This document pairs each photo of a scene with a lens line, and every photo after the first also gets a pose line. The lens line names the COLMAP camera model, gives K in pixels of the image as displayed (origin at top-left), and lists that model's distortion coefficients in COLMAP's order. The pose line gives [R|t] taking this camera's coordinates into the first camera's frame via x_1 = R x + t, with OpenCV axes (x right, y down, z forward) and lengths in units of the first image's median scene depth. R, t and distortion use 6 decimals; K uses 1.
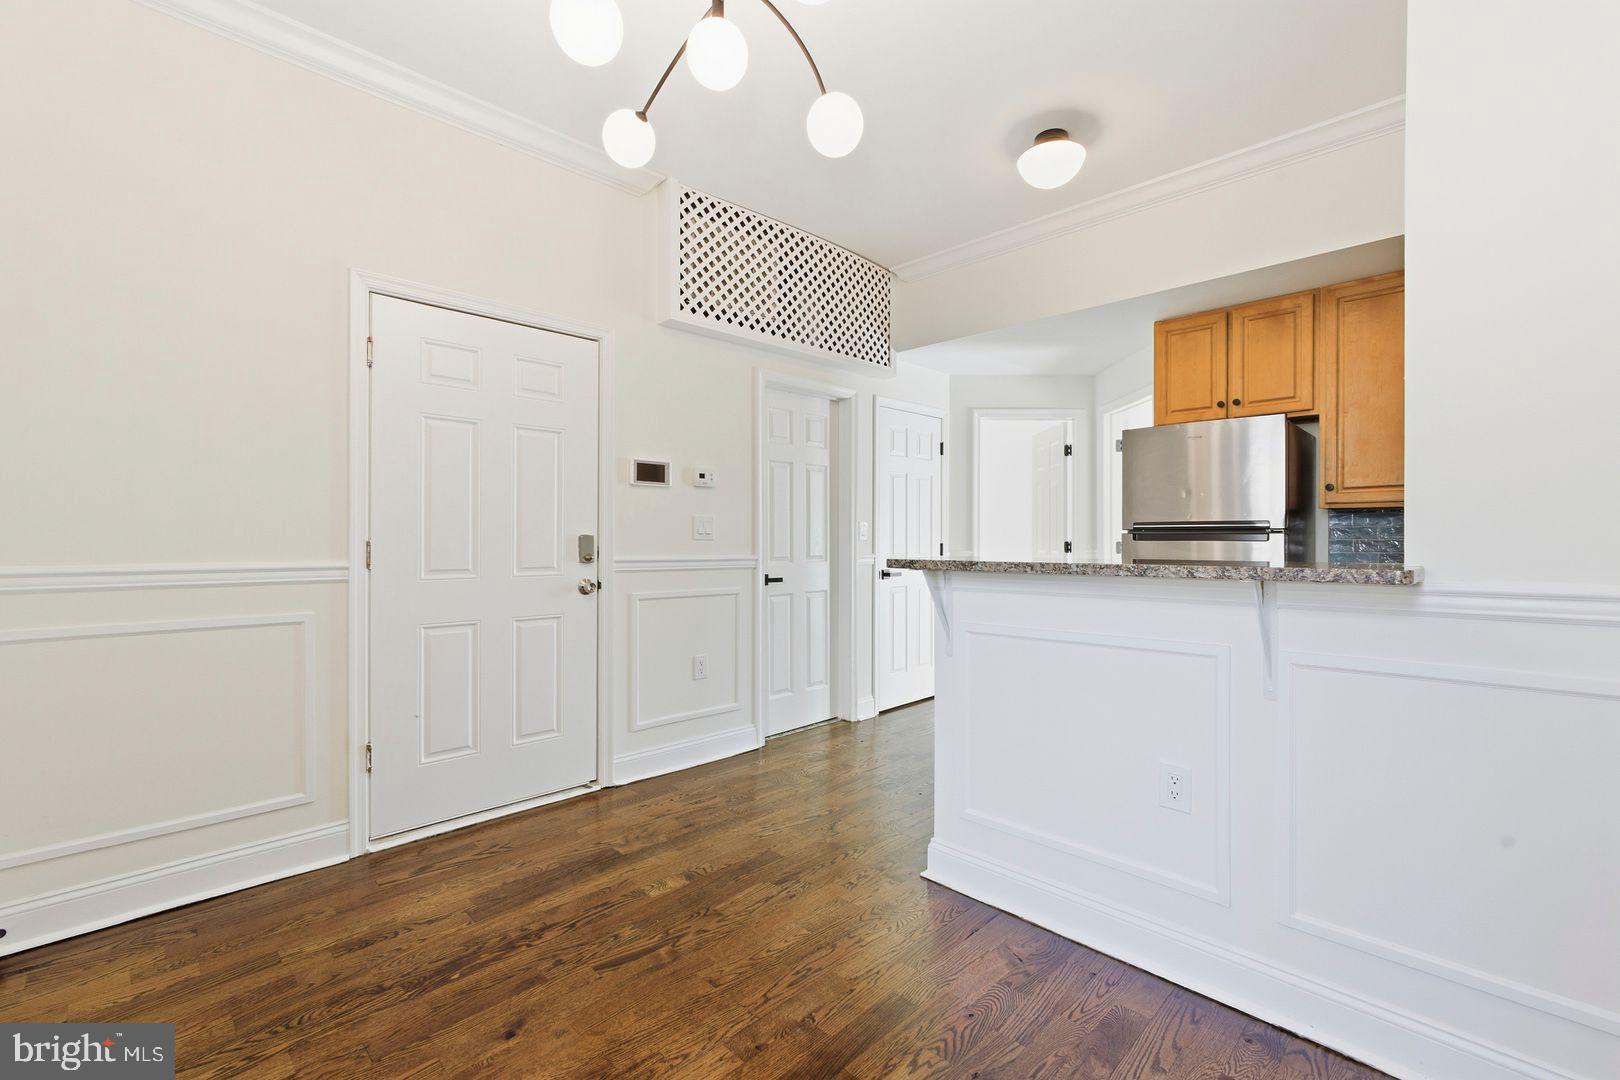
lens RADIAL K [[685.0, 0, 805.4], [0, 685.0, 533.9], [0, 0, 1]] dist [-0.001810, 0.000074]
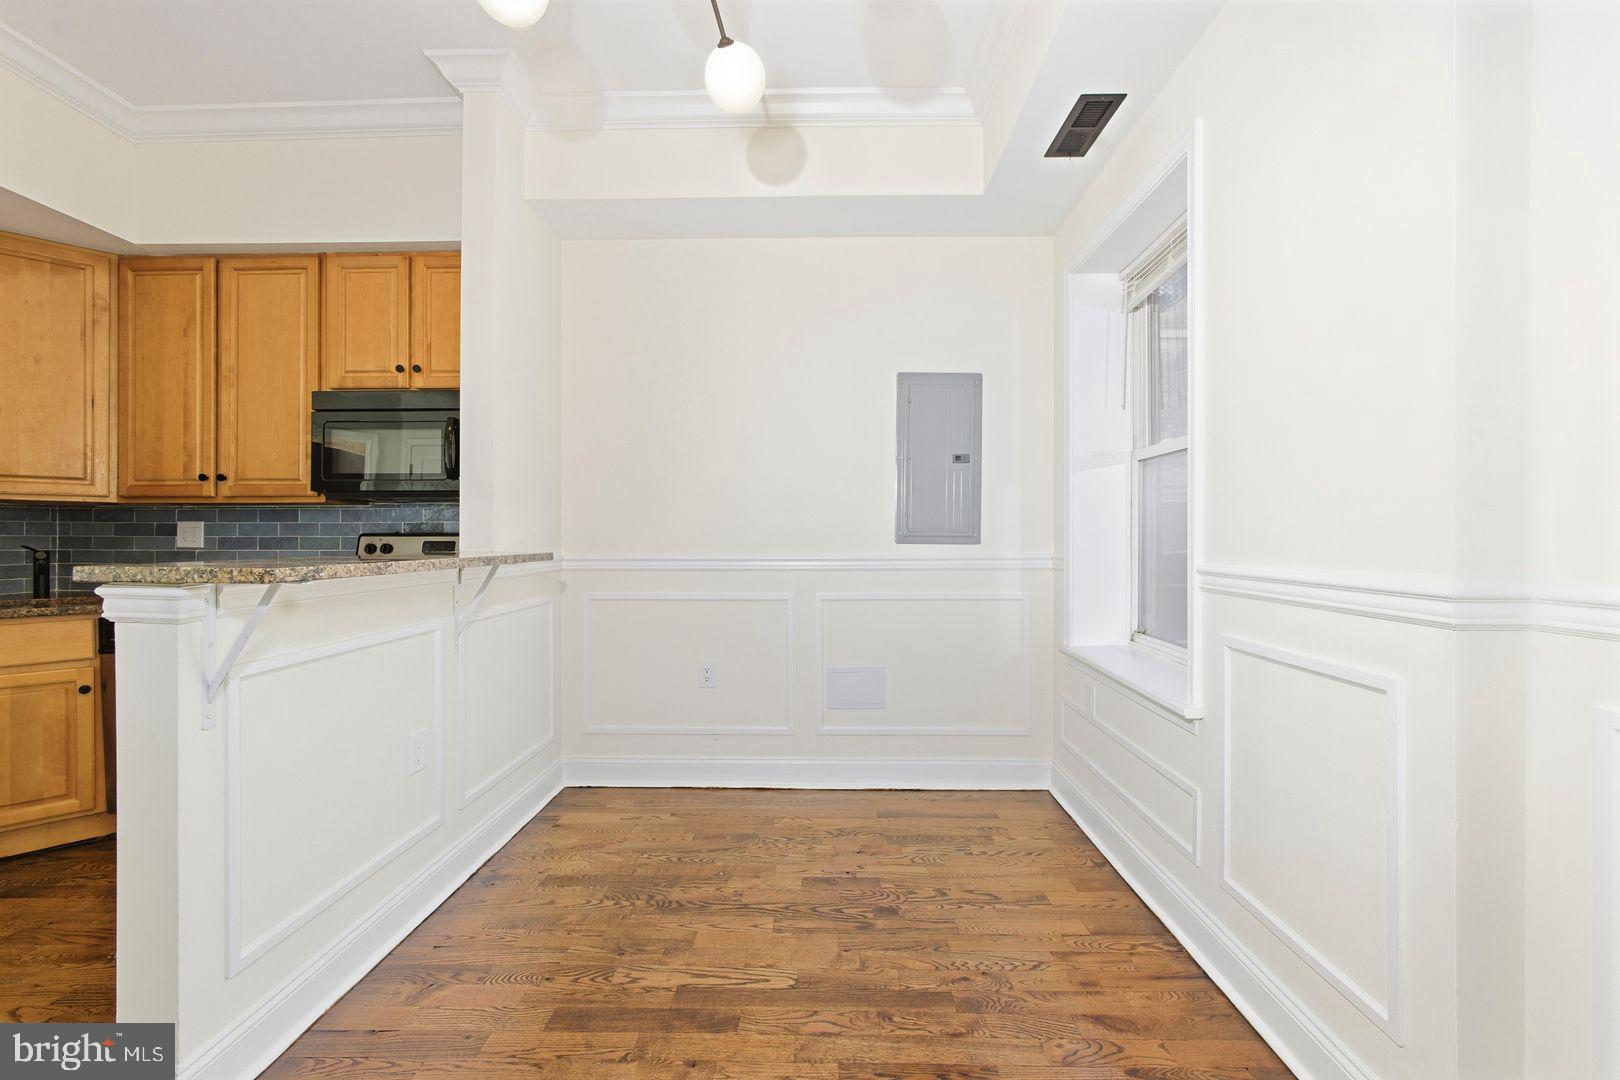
lens RADIAL K [[710.6, 0, 804.2], [0, 710.6, 539.0], [0, 0, 1]] dist [-0.004500, 0.000304]
pose [[-0.683016, -0.000324, 0.730403, -0.369426], [-0.006728, 0.999960, -0.005848, 0.007940], [-0.730372, -0.008909, -0.682991, 0.644387]]
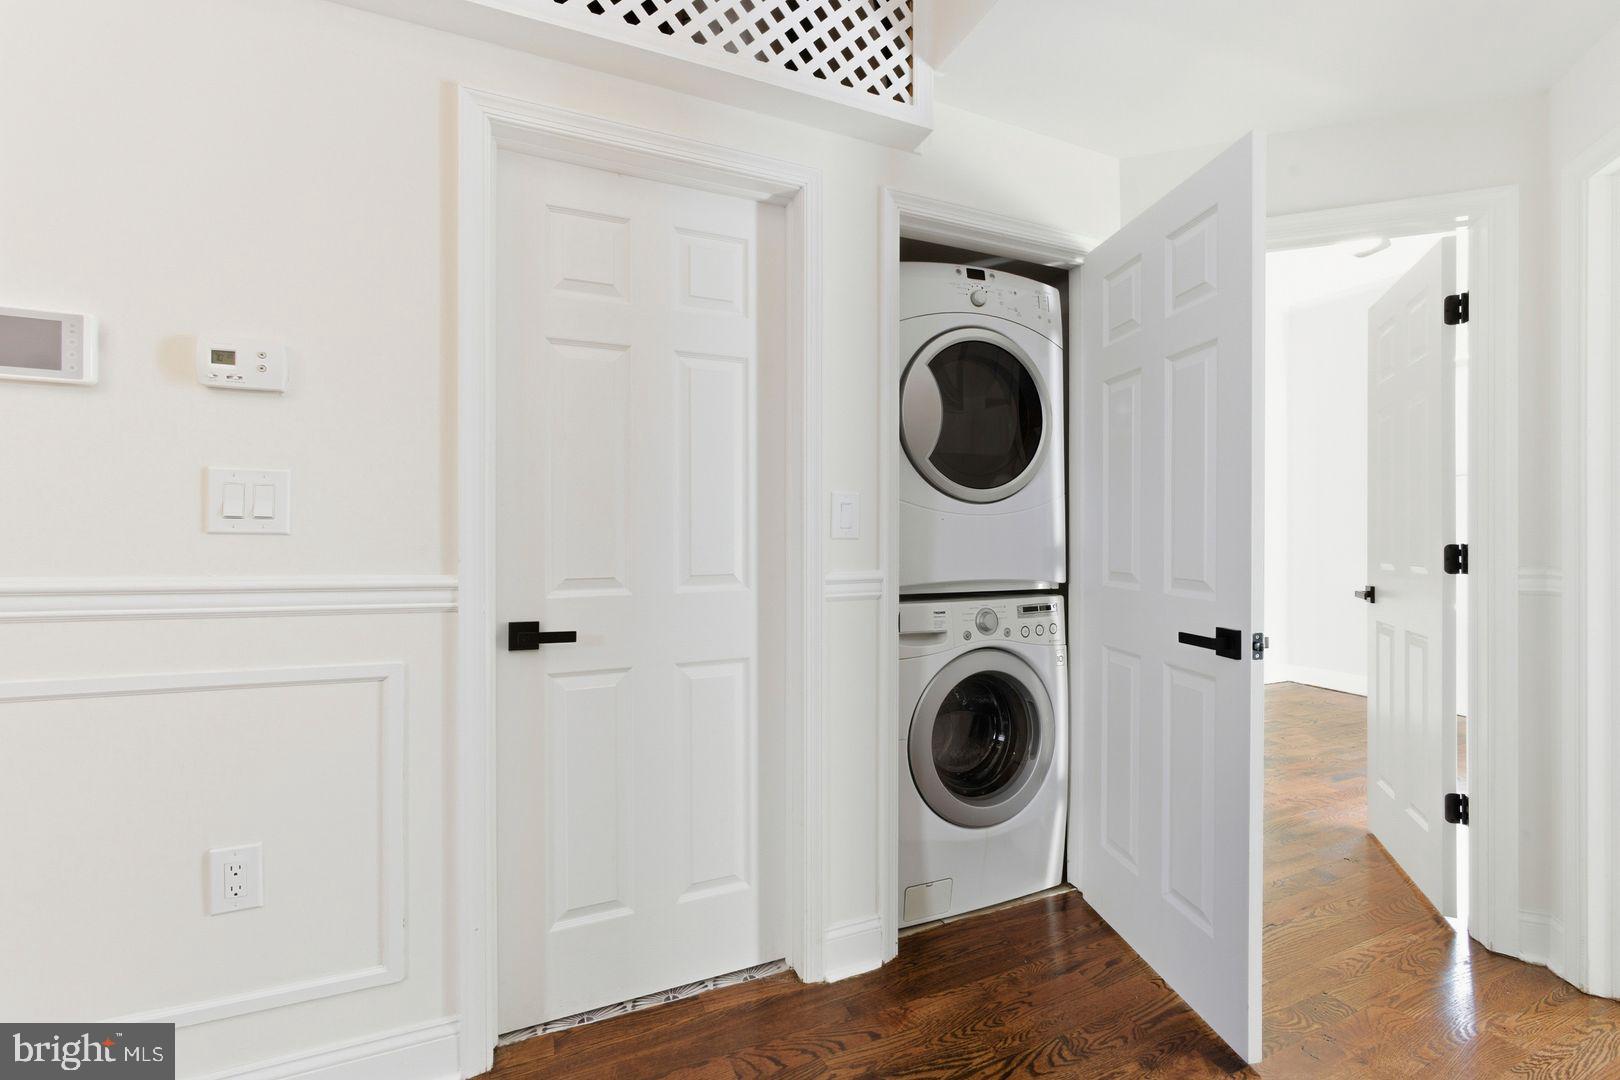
lens RADIAL K [[741.1, 0, 808.9], [0, 741.1, 524.2], [0, 0, 1]] dist [-0.002352, 0.000518]
pose [[0.941426, 0.001630, -0.337217, 0.261646], [-0.003709, 0.999978, -0.005519, 0.004755], [0.337201, 0.006447, 0.941411, 0.703164]]
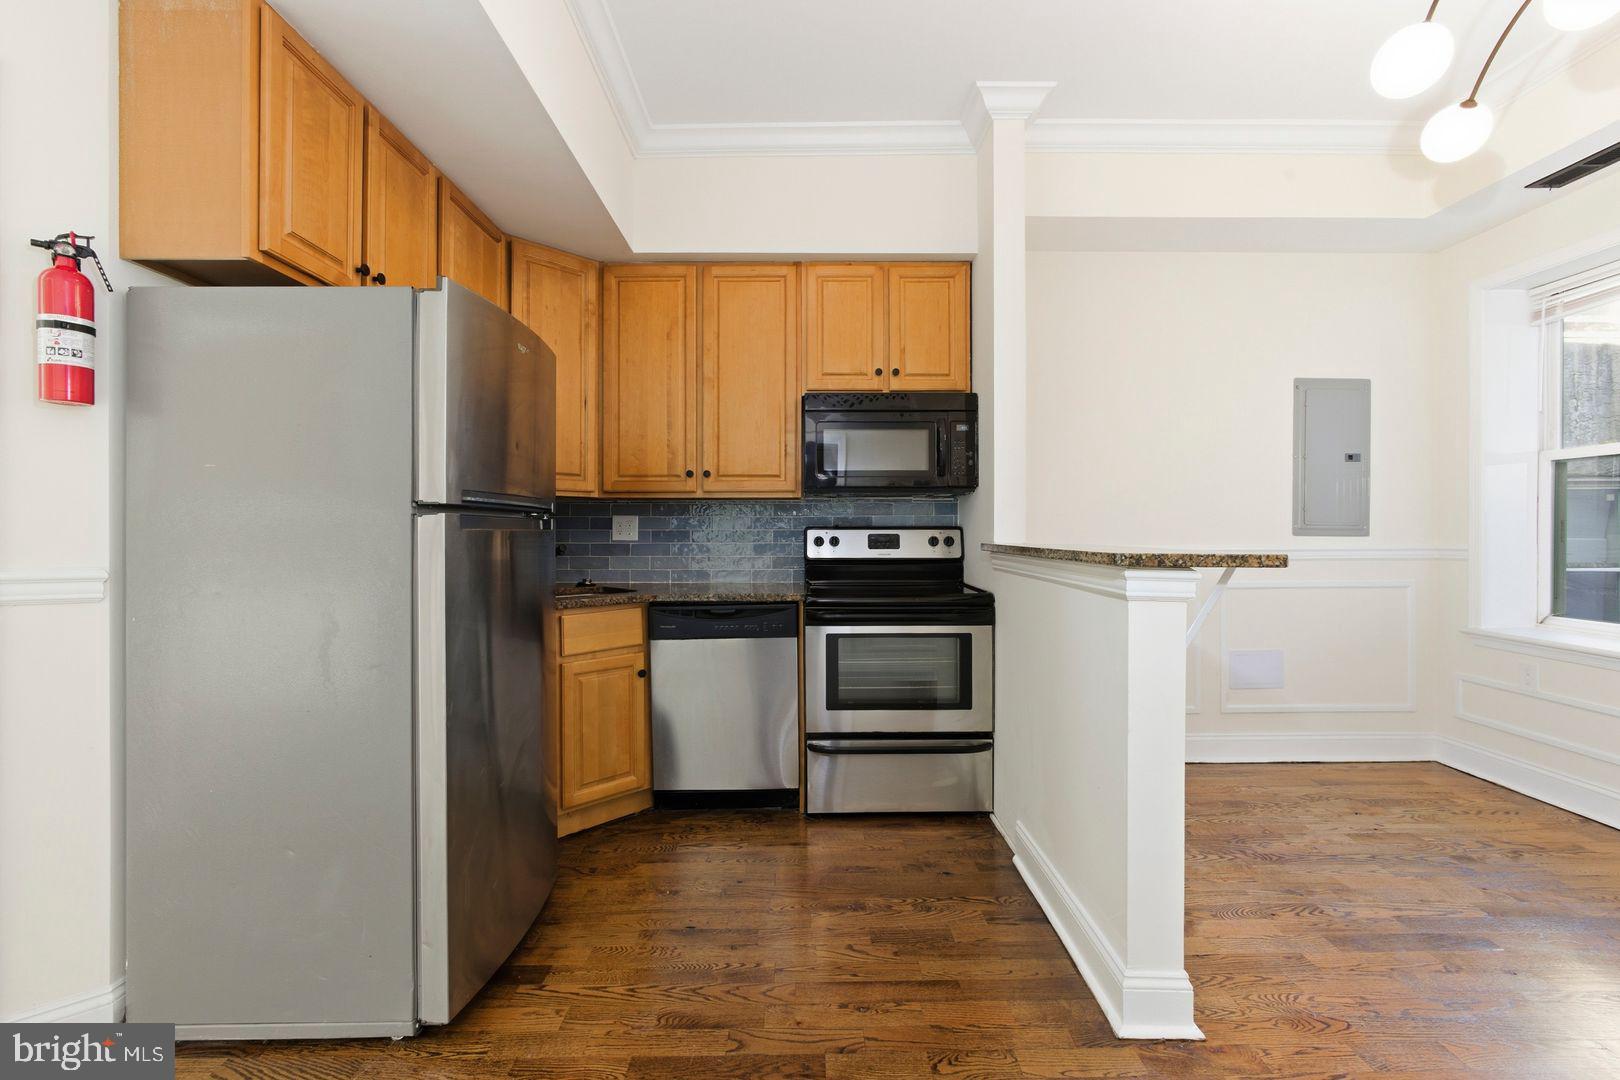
lens RADIAL K [[728.0, 0, 810.1], [0, 728.0, 535.6], [0, 0, 1]] dist [-0.009791, 0.006504]
pose [[-0.707266, -0.001770, 0.706945, -0.039742], [-0.005410, 0.999981, -0.002909, 0.013619], [-0.706927, -0.005881, -0.707262, 1.100611]]
